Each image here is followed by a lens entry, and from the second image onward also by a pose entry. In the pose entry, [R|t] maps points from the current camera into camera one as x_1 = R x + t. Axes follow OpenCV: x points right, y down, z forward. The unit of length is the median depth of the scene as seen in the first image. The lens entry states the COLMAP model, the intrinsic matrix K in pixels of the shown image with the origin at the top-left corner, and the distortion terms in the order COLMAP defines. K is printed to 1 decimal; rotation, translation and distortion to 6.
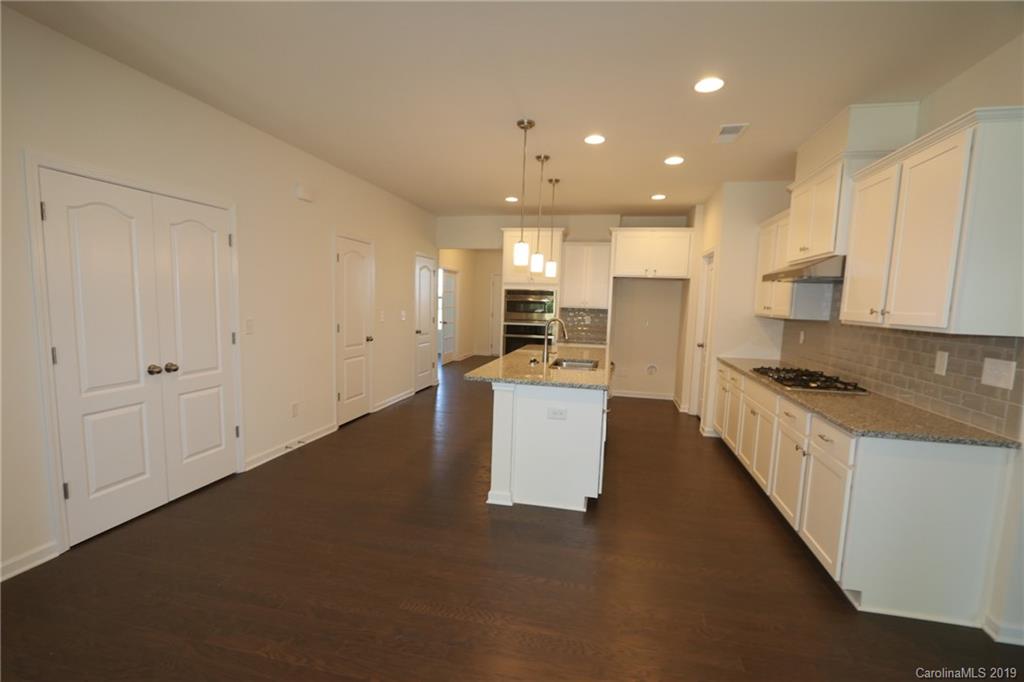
lens RADIAL K [[467.7, 0, 511.4], [0, 467.7, 352.7], [0, 0, 1]] dist [-0.018323, 0.000374]
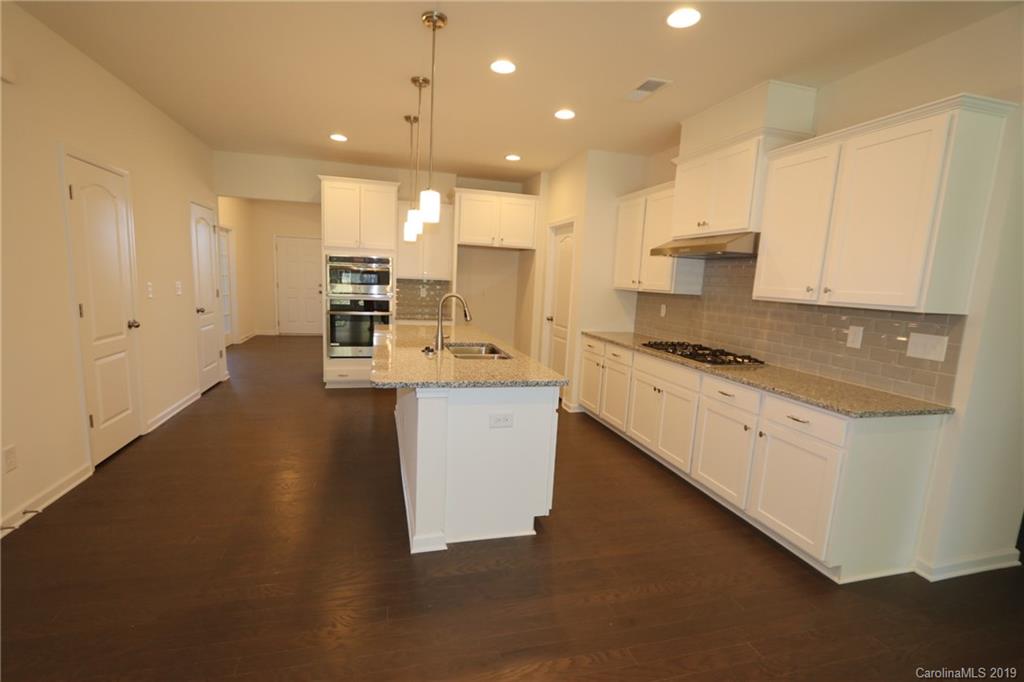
lens RADIAL K [[467.7, 0, 511.4], [0, 467.7, 352.7], [0, 0, 1]] dist [-0.018323, 0.000374]
pose [[0.886932, -0.061134, 0.457837, -0.179298], [0.031531, 0.996904, 0.072033, -0.027425], [-0.460823, -0.049452, 0.886113, 0.243958]]
